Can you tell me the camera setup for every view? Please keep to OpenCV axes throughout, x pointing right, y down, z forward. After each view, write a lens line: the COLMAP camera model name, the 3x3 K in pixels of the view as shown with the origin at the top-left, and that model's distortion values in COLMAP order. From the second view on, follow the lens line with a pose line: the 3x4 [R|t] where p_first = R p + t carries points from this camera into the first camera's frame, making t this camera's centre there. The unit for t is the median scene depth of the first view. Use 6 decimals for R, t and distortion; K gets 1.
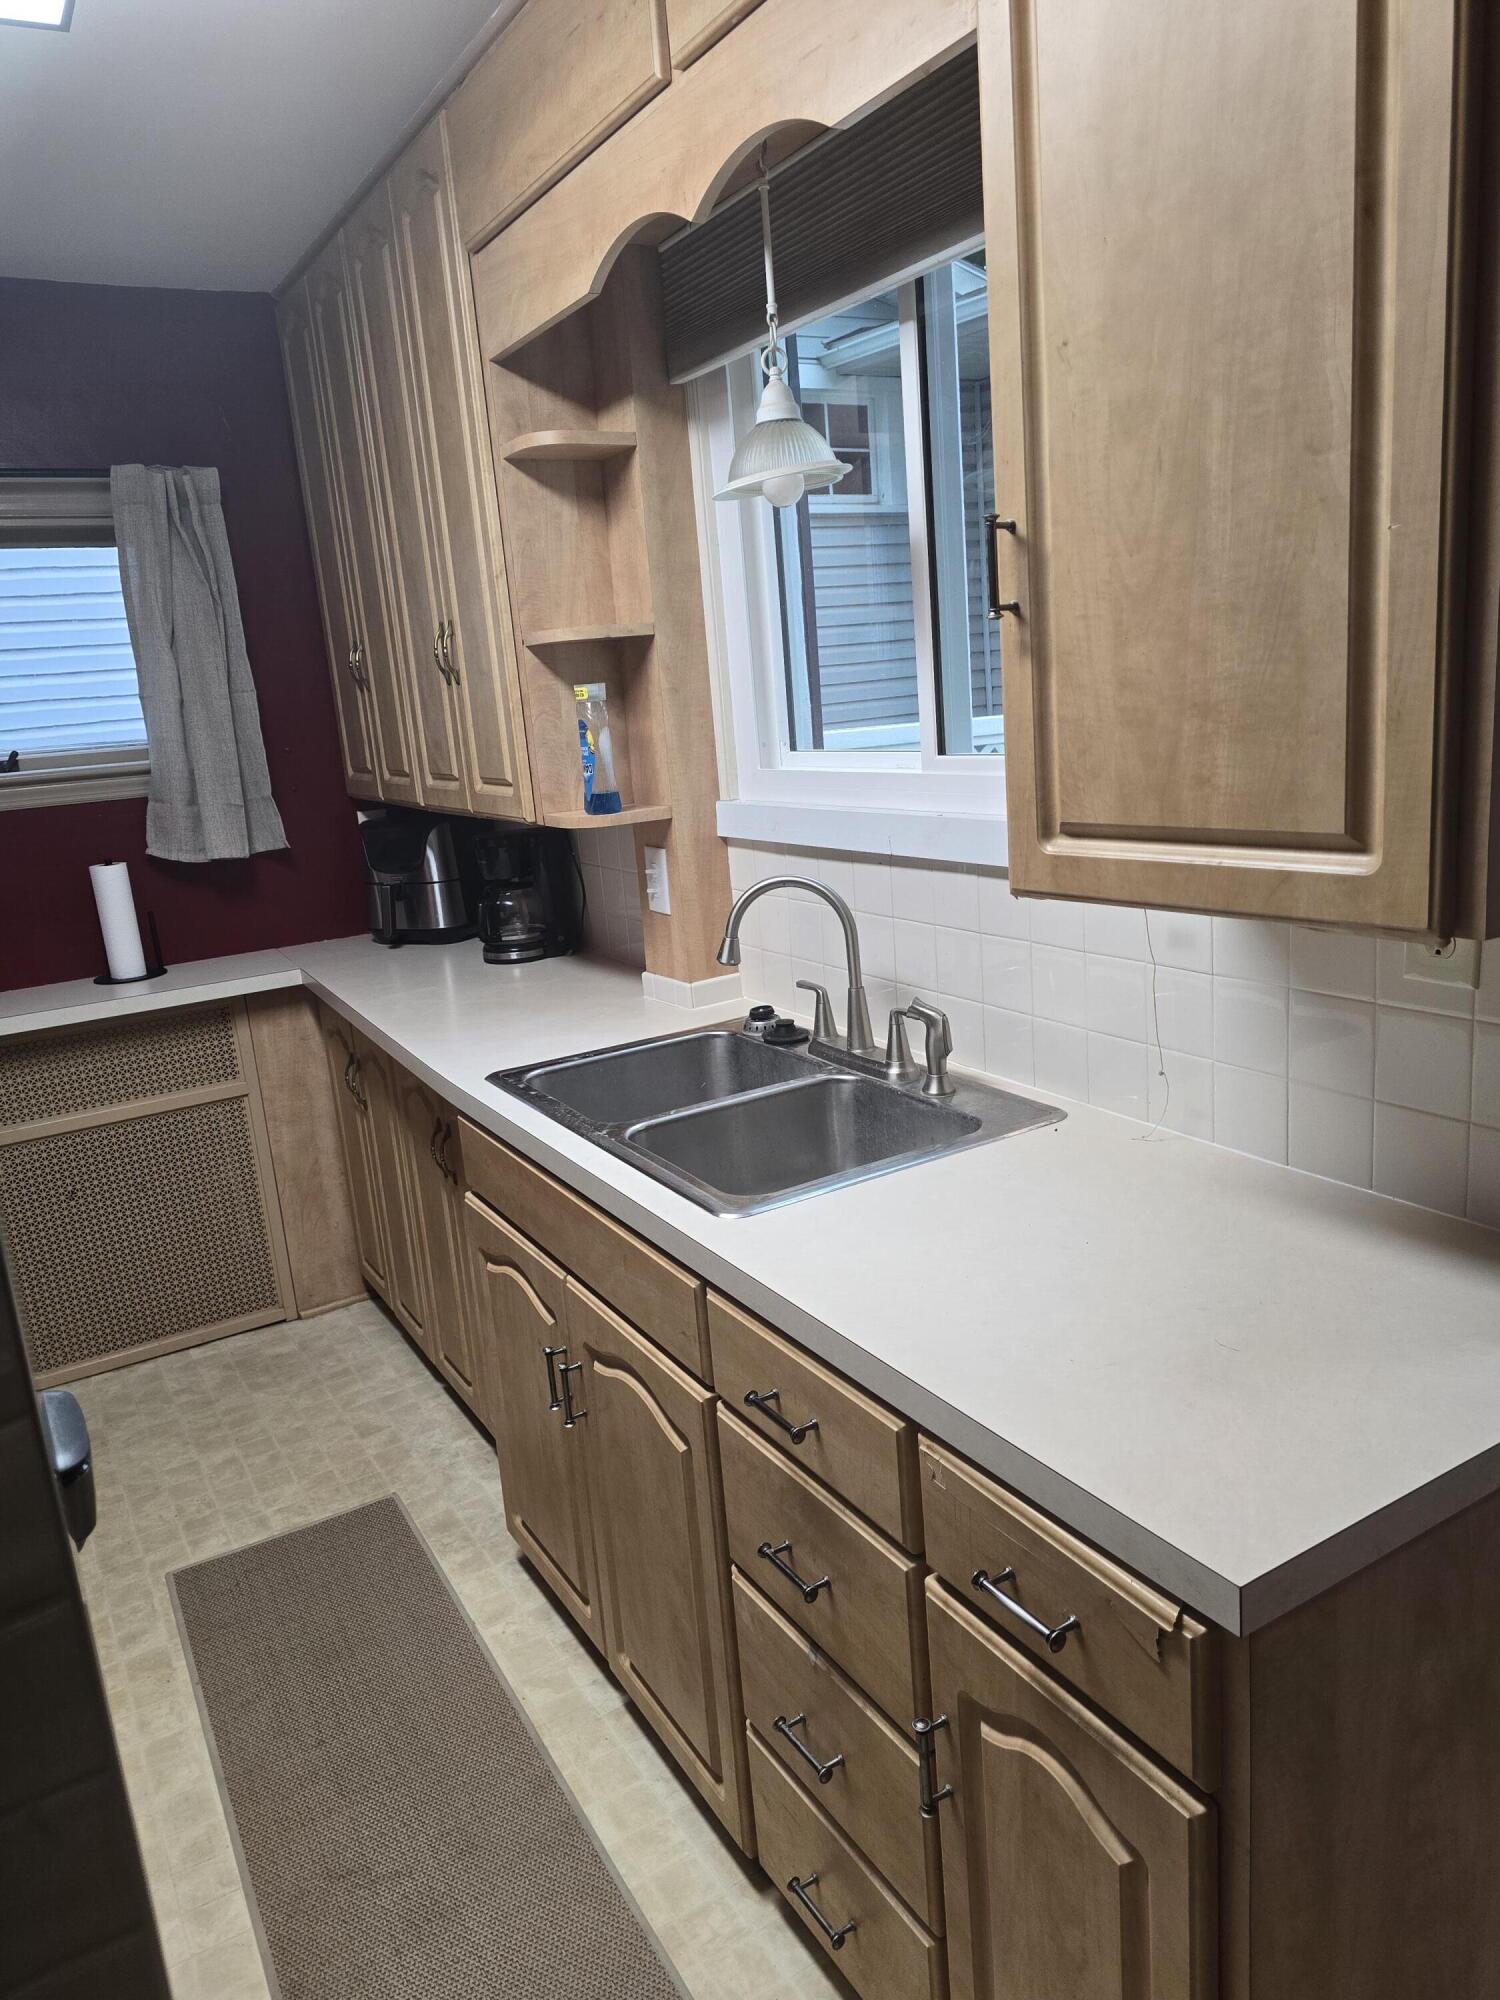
lens RADIAL K [[1372.2, 0, 747.3], [0, 1372.2, 1023.7], [0, 0, 1]] dist [0.082426, -0.073304]
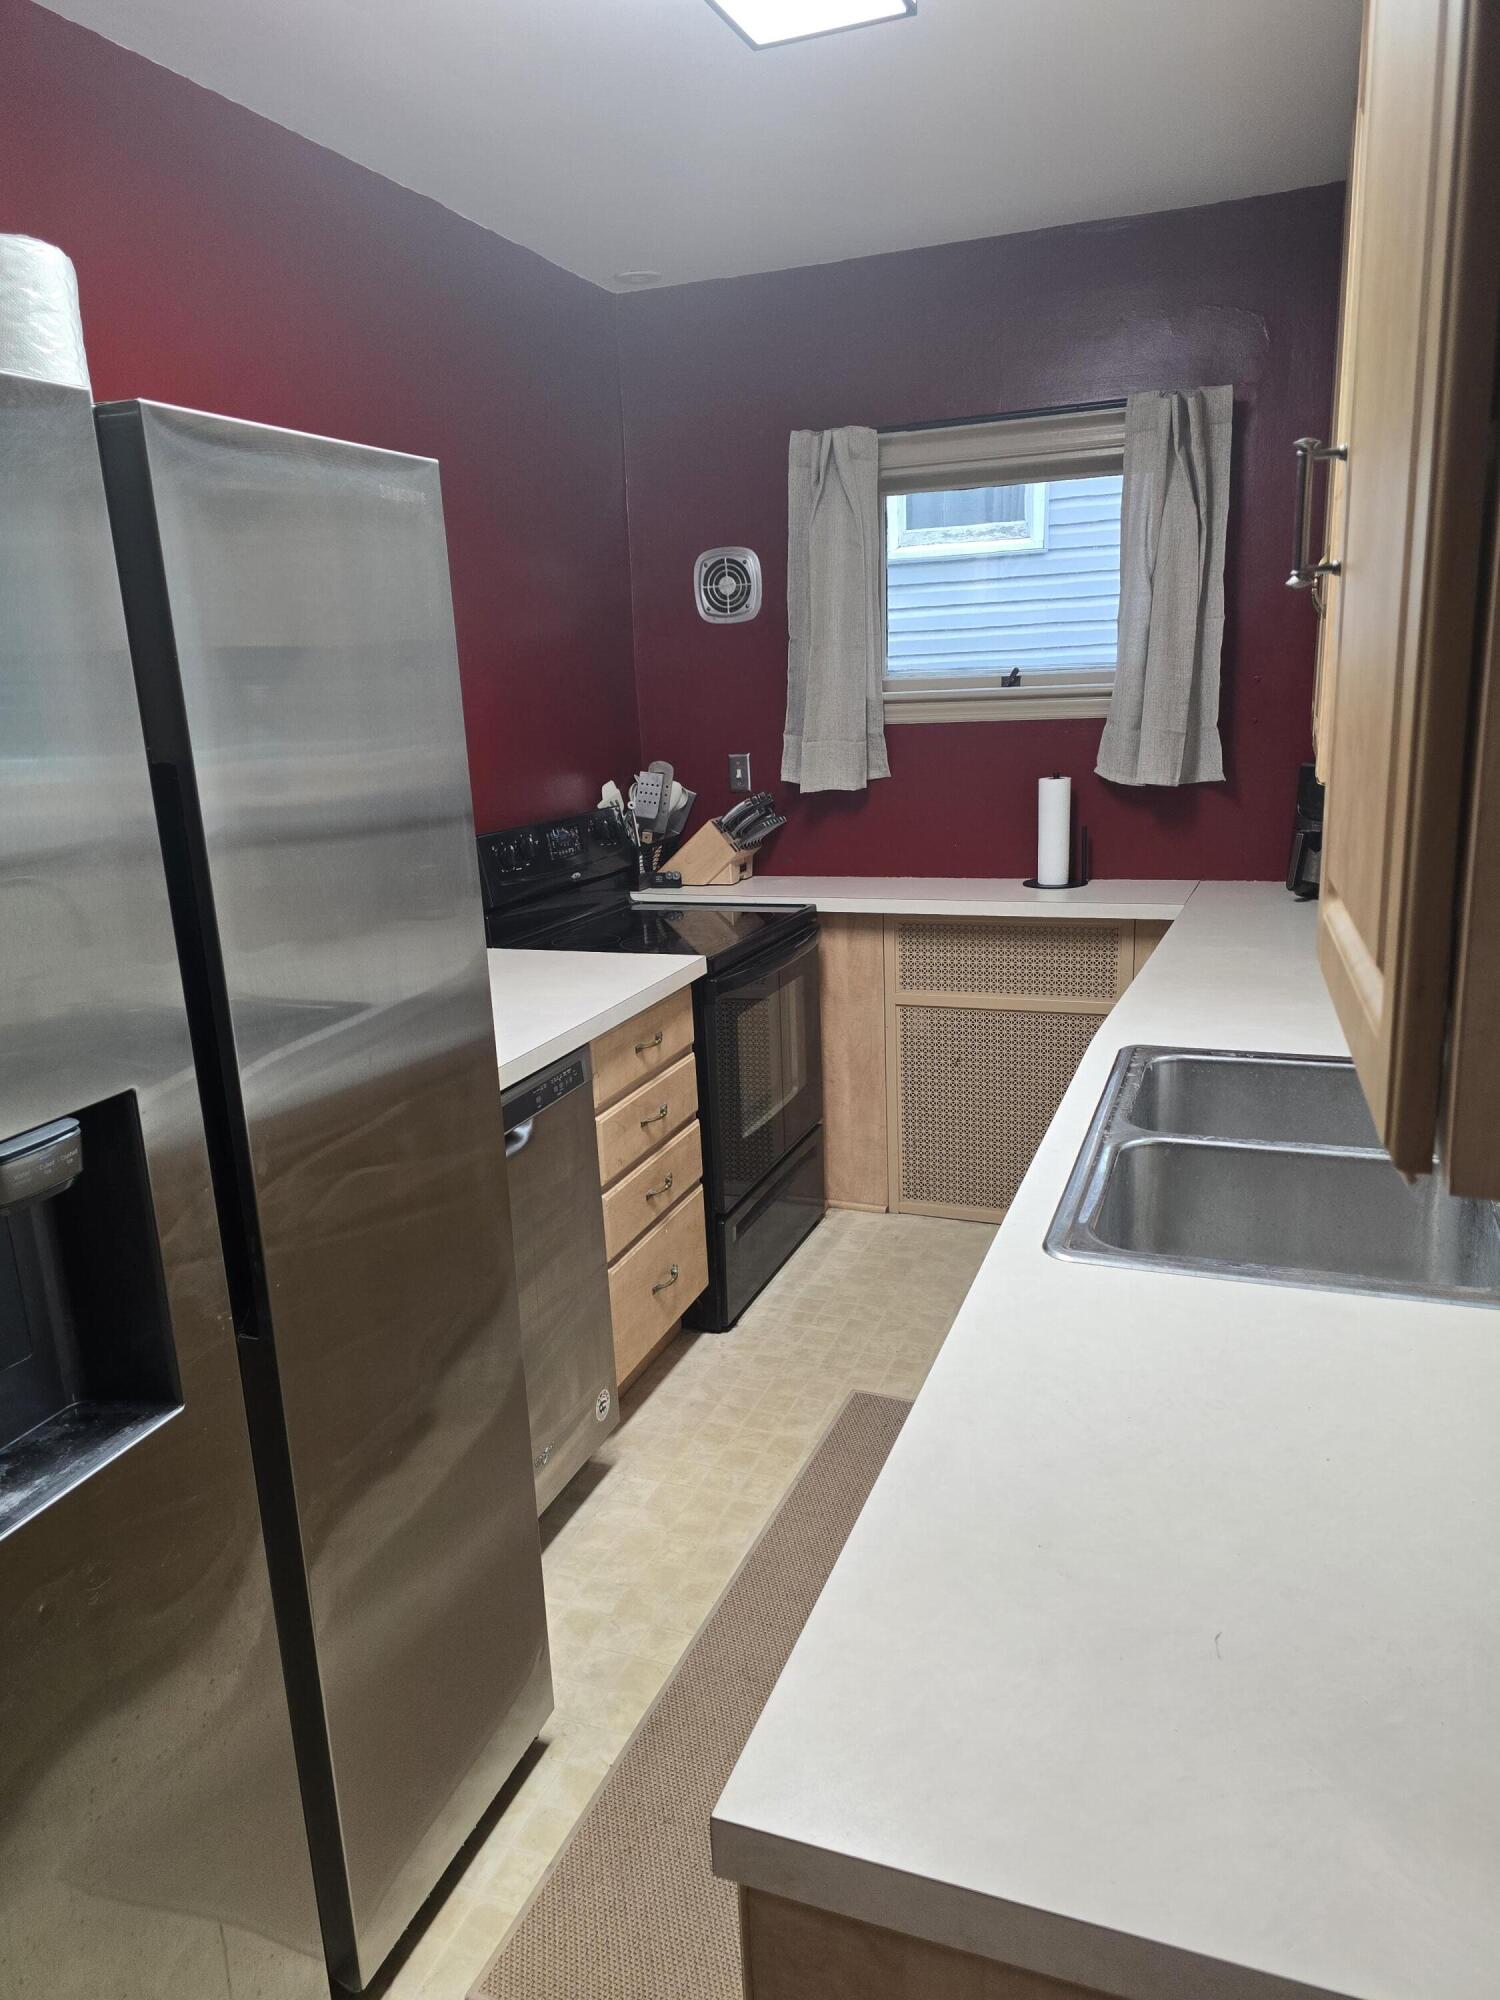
lens RADIAL K [[1372.2, 0, 747.3], [0, 1372.2, 1023.7], [0, 0, 1]] dist [0.082426, -0.073304]
pose [[0.629172, 0.249234, -0.736224, 0.228856], [-0.200065, 0.967210, 0.156456, -0.049569], [0.751077, 0.048855, 0.658405, 0.120480]]
